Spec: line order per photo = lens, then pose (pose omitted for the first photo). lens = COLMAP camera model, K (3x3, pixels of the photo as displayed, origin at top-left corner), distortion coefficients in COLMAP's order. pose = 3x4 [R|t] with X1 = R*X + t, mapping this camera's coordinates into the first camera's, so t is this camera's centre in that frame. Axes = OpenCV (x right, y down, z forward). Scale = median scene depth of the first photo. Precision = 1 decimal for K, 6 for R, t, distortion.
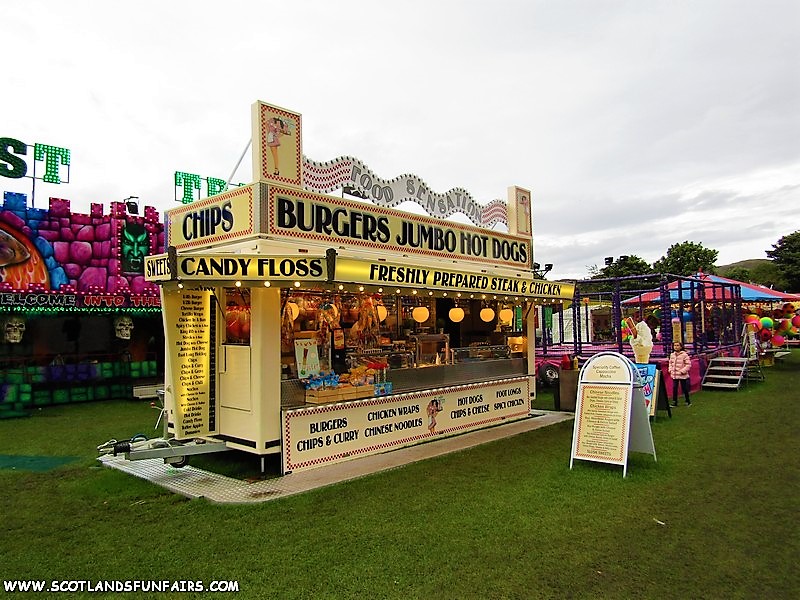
lens RADIAL K [[567.7, 0, 402.2], [0, 567.7, 299.3], [0, 0, 1]] dist [-0.001594, -0.010326]
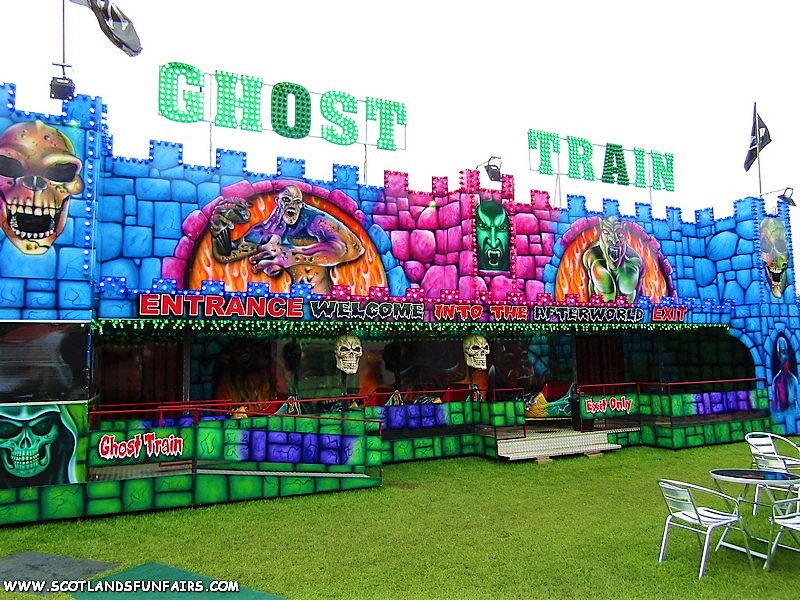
lens RADIAL K [[567.7, 0, 398.5], [0, 567.7, 301.2], [0, 0, 1]] dist [-0.001594, -0.010326]
pose [[0.917520, -0.040105, -0.395663, -0.319178], [0.021488, 0.998448, -0.051373, 0.022858], [0.397109, 0.038634, 0.916958, 0.343543]]
